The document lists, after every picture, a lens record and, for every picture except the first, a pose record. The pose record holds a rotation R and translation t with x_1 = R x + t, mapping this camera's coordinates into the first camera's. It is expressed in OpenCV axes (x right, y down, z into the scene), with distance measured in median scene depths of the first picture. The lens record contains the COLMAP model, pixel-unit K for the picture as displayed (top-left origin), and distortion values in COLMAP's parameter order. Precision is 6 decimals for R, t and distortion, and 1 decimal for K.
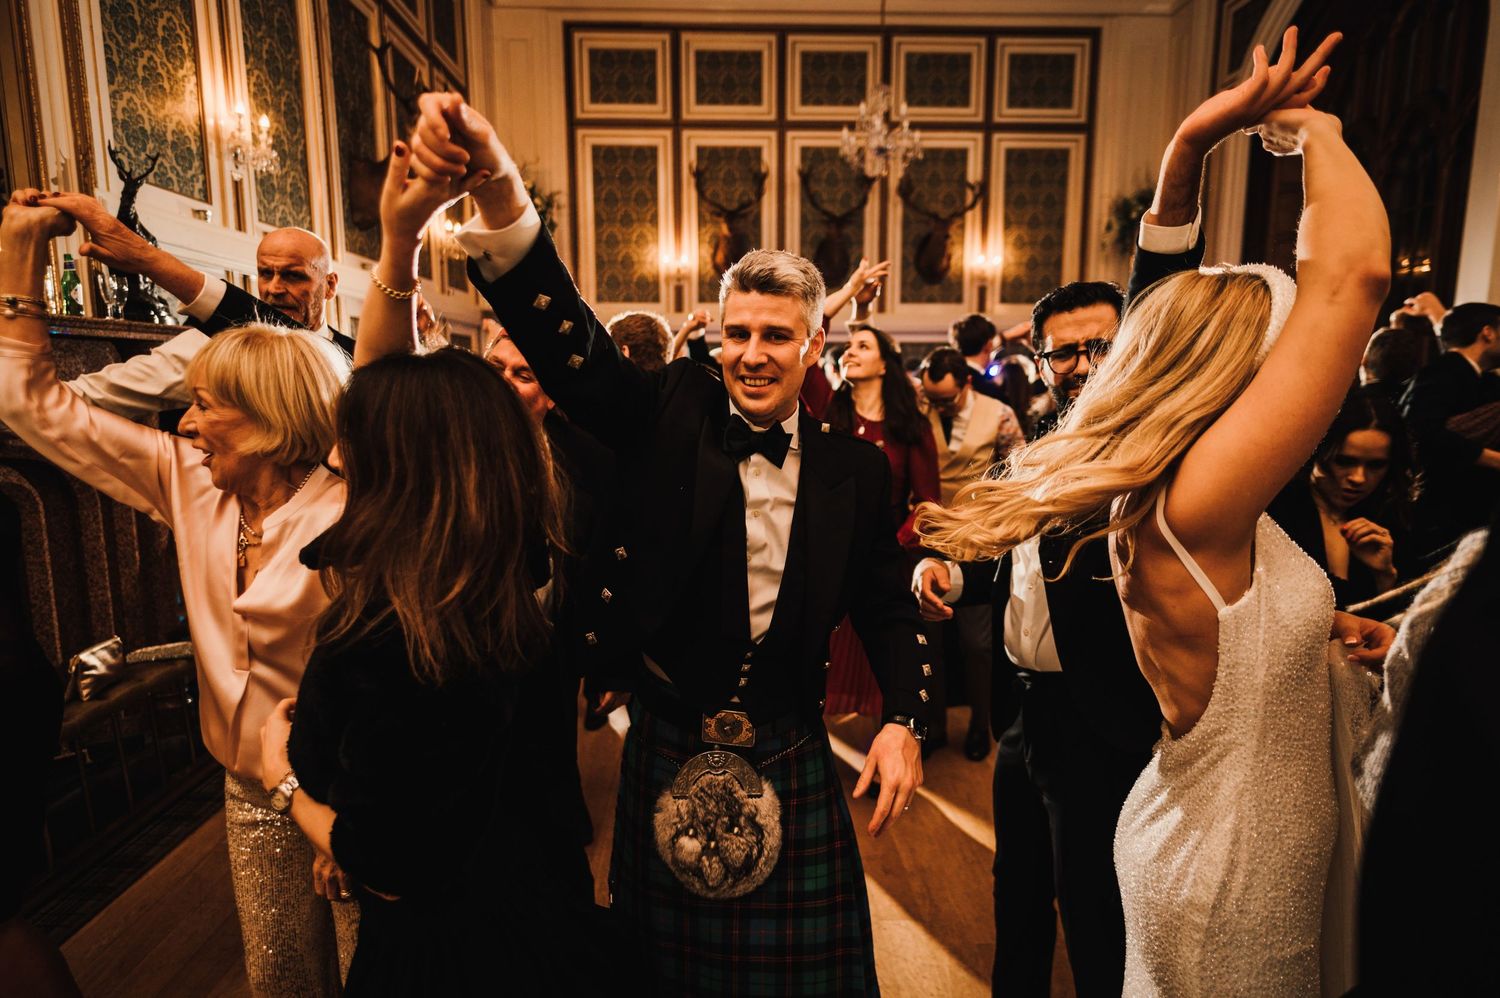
lens RADIAL K [[859.2, 0, 757.8], [0, 859.2, 510.2], [0, 0, 1]] dist [0.007828, 0.001861]
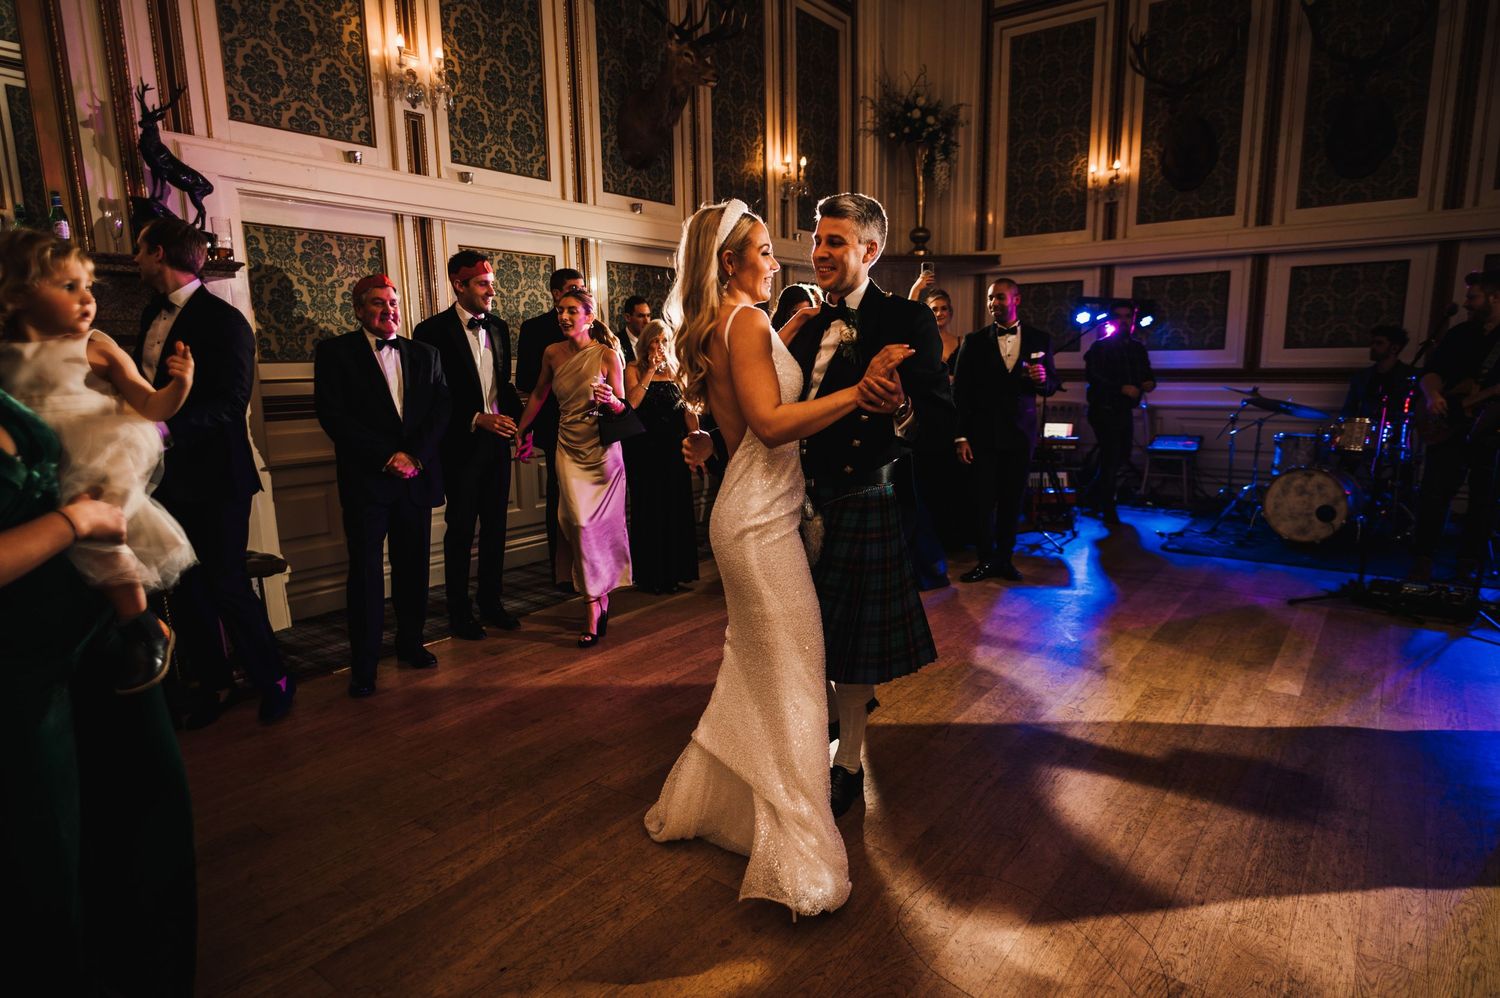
lens RADIAL K [[859.2, 0, 763.1], [0, 859.2, 506.4], [0, 0, 1]] dist [0.007828, 0.001861]
pose [[0.779541, 0.103821, -0.617687, 0.168982], [-0.082924, 0.994593, 0.062519, -0.017014], [0.620838, 0.002485, 0.783935, 0.218544]]
